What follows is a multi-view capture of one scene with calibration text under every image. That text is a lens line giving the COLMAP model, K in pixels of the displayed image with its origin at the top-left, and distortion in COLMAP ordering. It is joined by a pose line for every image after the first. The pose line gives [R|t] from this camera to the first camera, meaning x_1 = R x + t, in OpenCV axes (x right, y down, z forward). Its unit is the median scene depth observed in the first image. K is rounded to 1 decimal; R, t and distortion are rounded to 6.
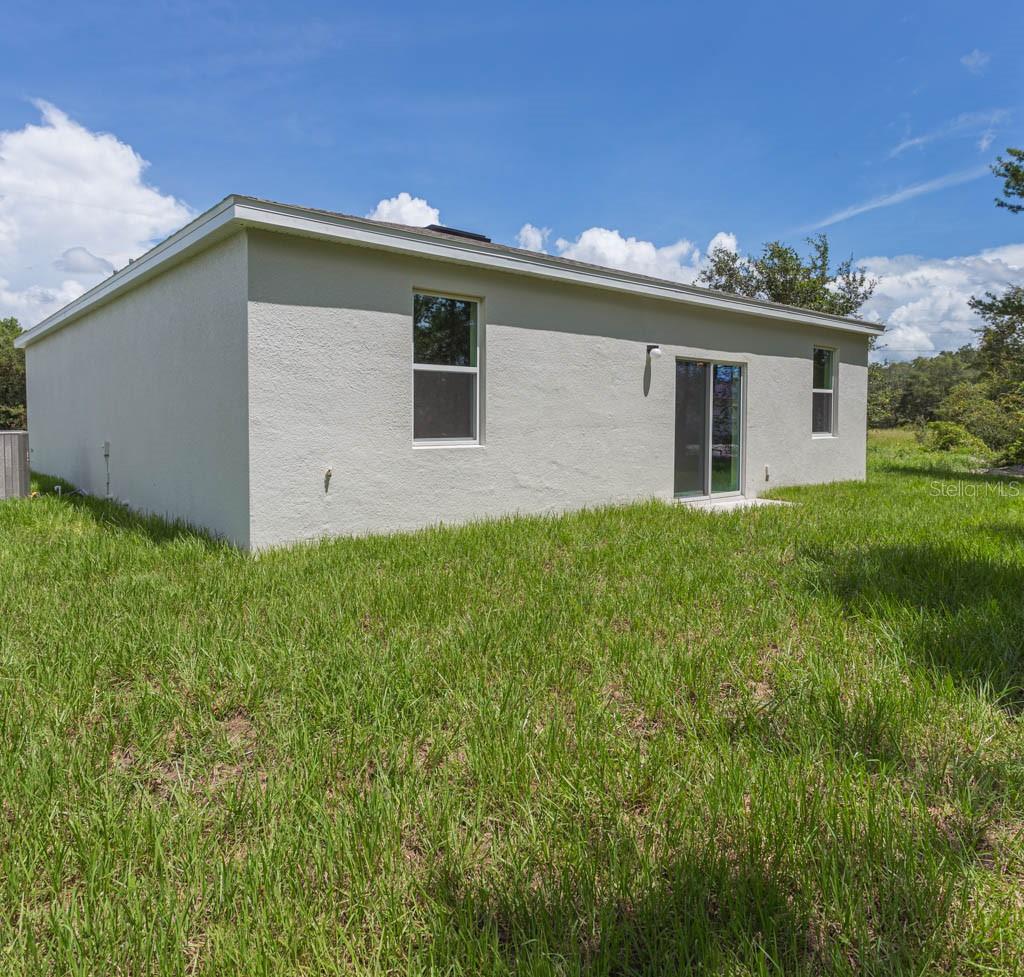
lens RADIAL K [[734.5, 0, 511.6], [0, 734.5, 457.6], [0, 0, 1]] dist [-0.018609, 0.015371]
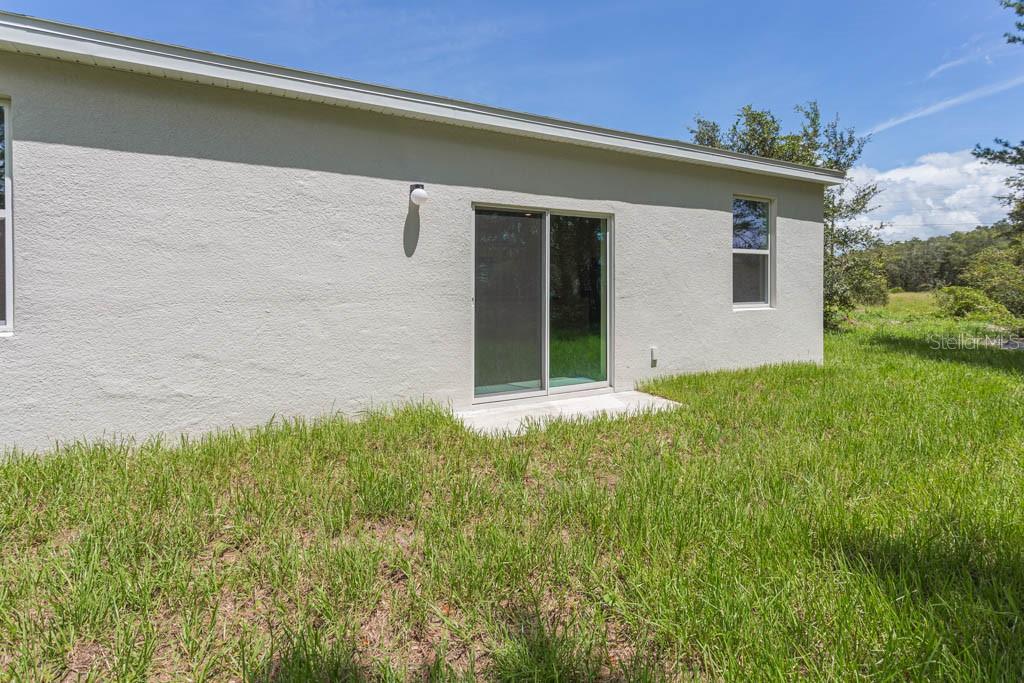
lens RADIAL K [[517.2, 0, 529.8], [0, 517.2, 290.3], [0, 0, 1]] dist [-0.003451, 0.002336]
pose [[0.982092, -0.001981, -0.188391, 0.292834], [-0.005880, 0.999135, -0.041159, -0.023290], [0.188309, 0.041530, 0.981231, 0.397483]]
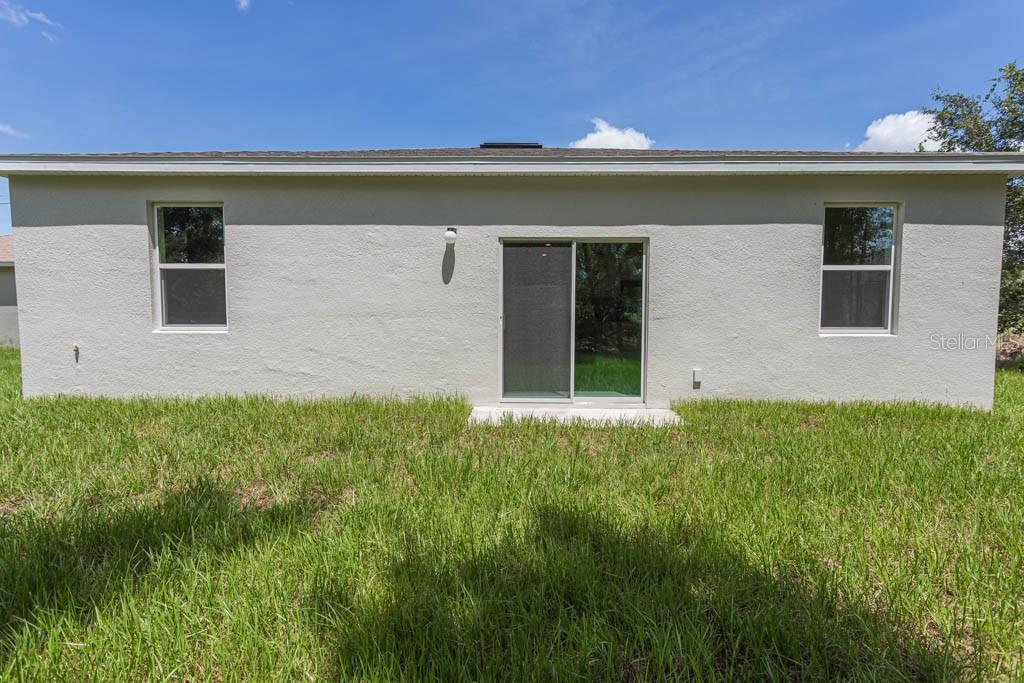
lens RADIAL K [[517.2, 0, 515.9], [0, 517.2, 344.8], [0, 0, 1]] dist [-0.003451, 0.002336]
pose [[0.749508, 0.042509, -0.660630, 0.511322], [-0.034795, 0.999086, 0.024811, -0.019276], [0.661081, 0.004391, 0.750302, 0.423358]]
